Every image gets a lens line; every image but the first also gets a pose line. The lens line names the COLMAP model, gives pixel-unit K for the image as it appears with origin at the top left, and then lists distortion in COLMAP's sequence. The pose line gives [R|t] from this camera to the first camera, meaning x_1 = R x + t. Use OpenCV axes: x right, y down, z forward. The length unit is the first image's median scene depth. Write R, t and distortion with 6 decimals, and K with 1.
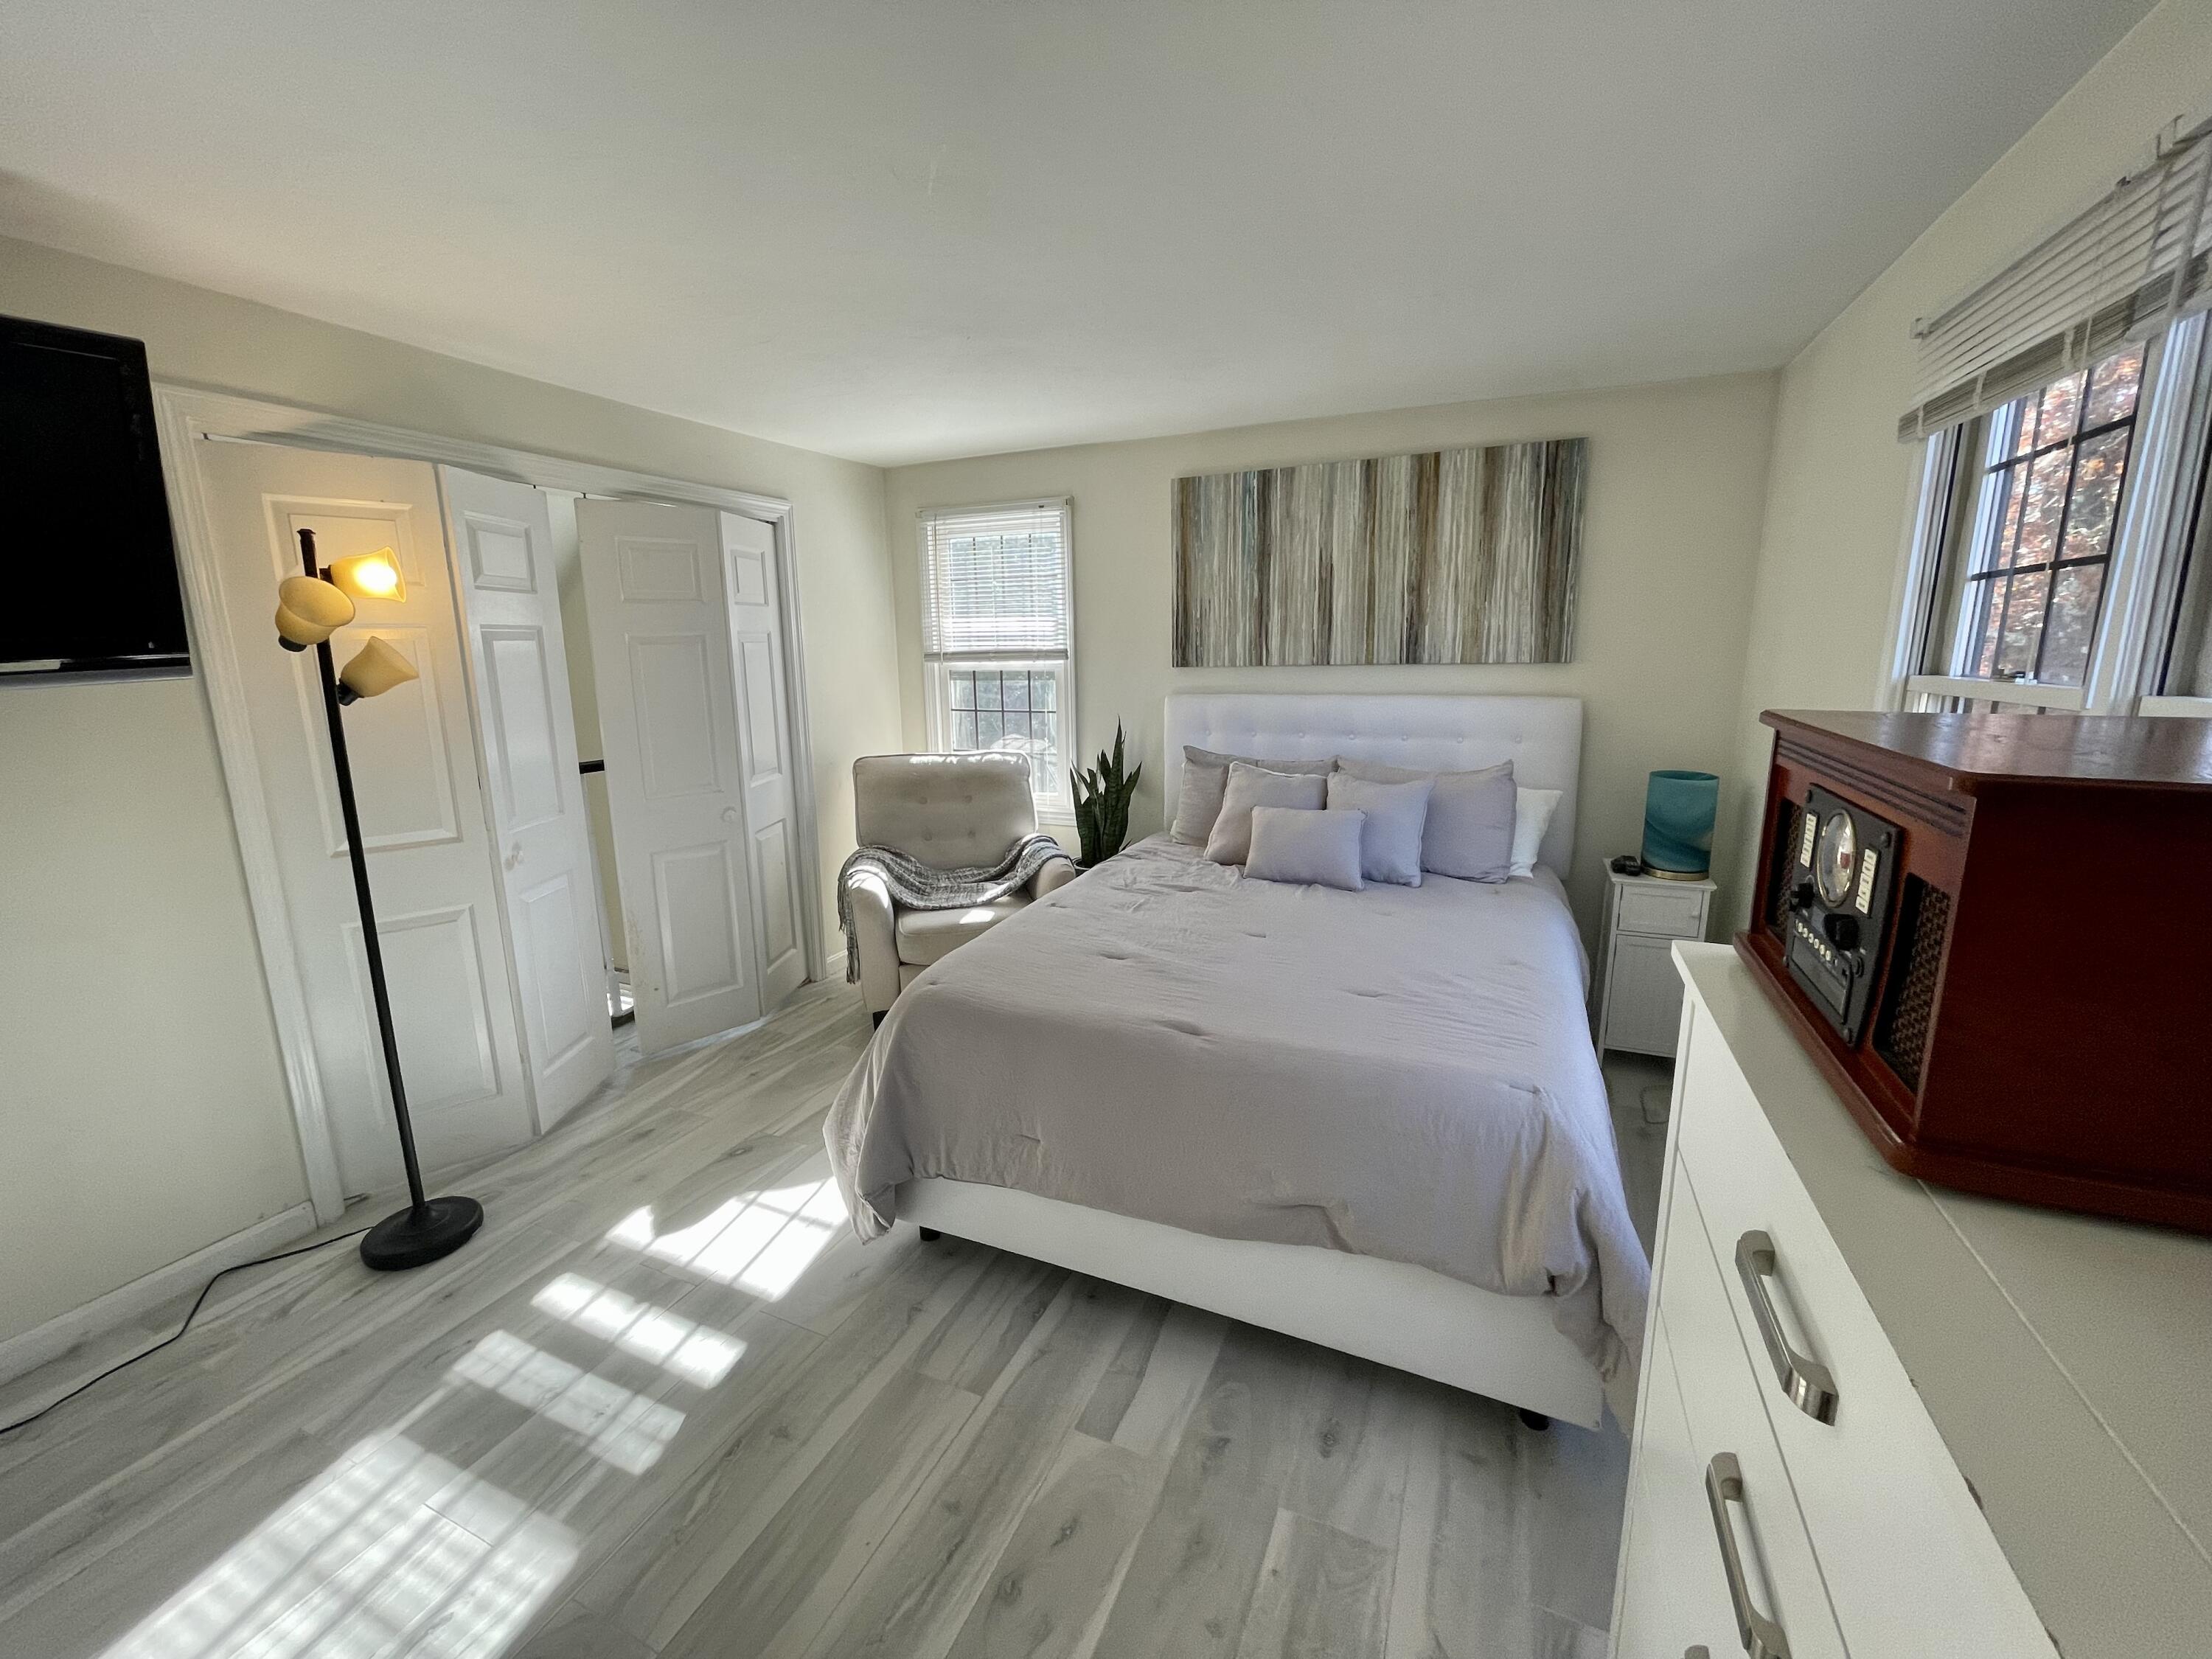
lens RADIAL K [[899.1, 0, 1095.3], [0, 899.1, 821.3], [0, 0, 1]] dist [-0.001571, 0.001294]
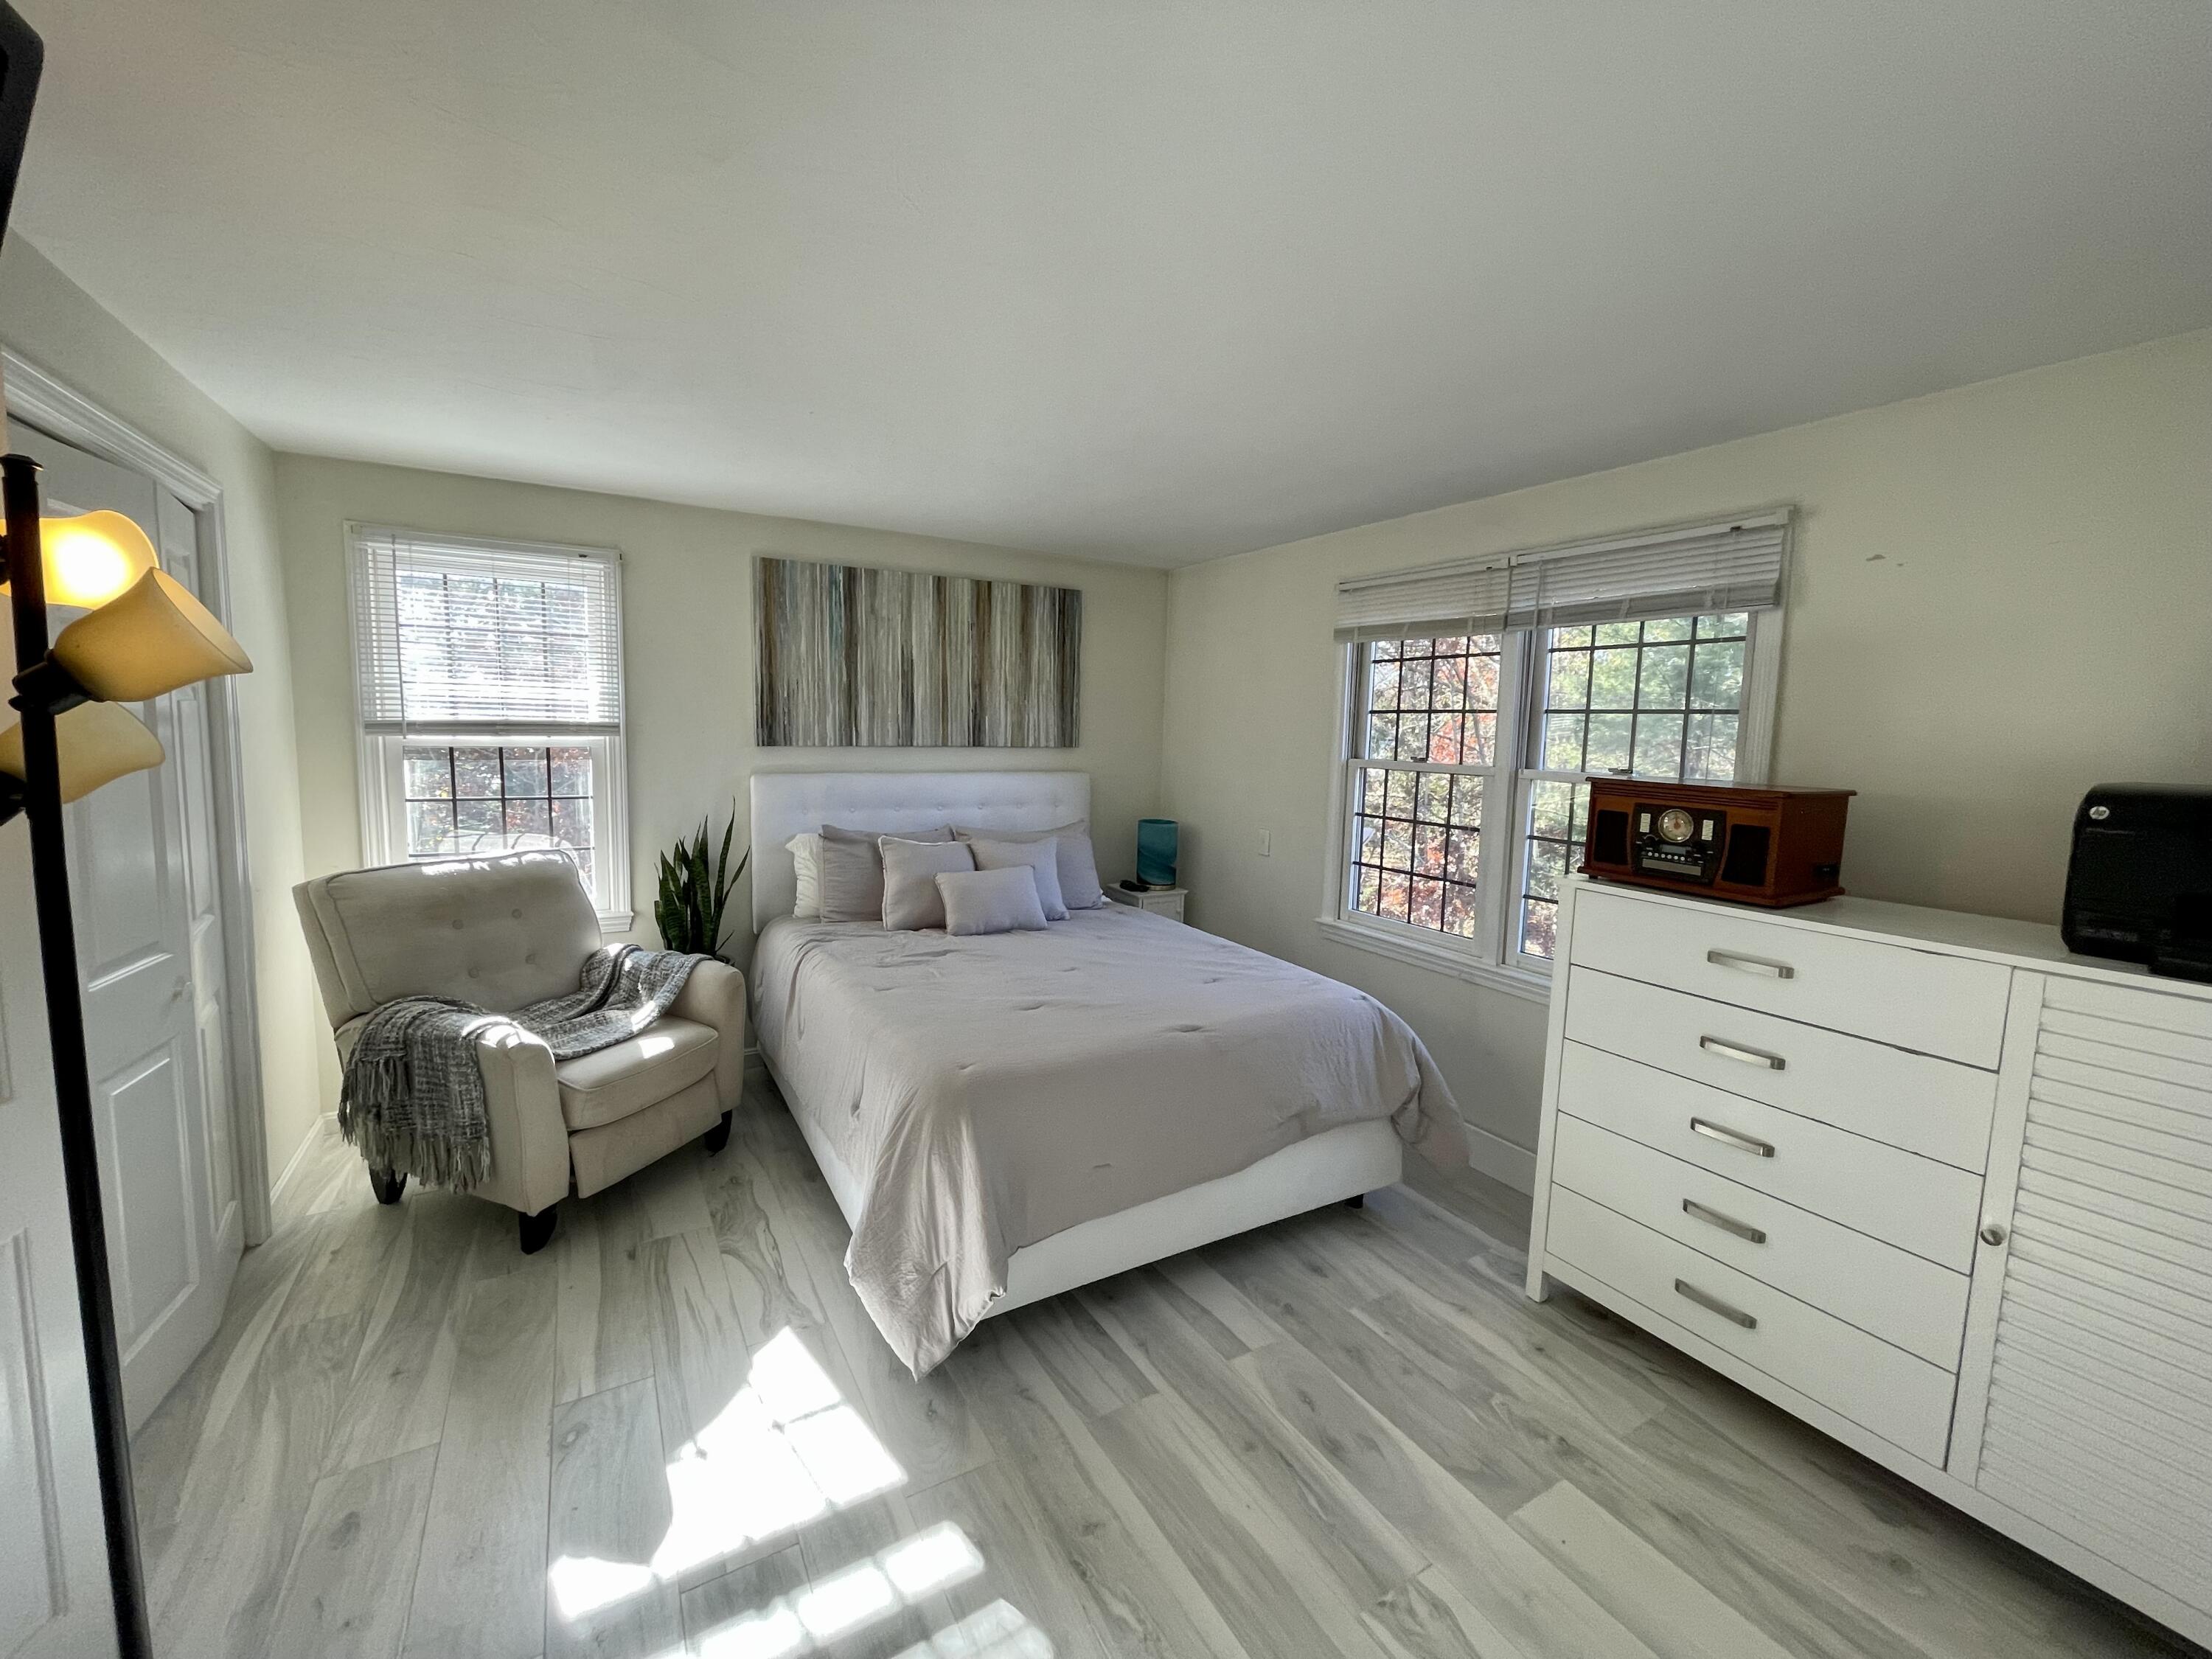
lens RADIAL K [[899.1, 0, 1103.1], [0, 899.1, 822.2], [0, 0, 1]] dist [-0.001571, 0.001294]
pose [[0.576100, -0.058210, 0.815304, -0.531239], [0.124654, 0.992050, -0.017253, -0.030275], [-0.807818, 0.111571, 0.578776, 0.163865]]
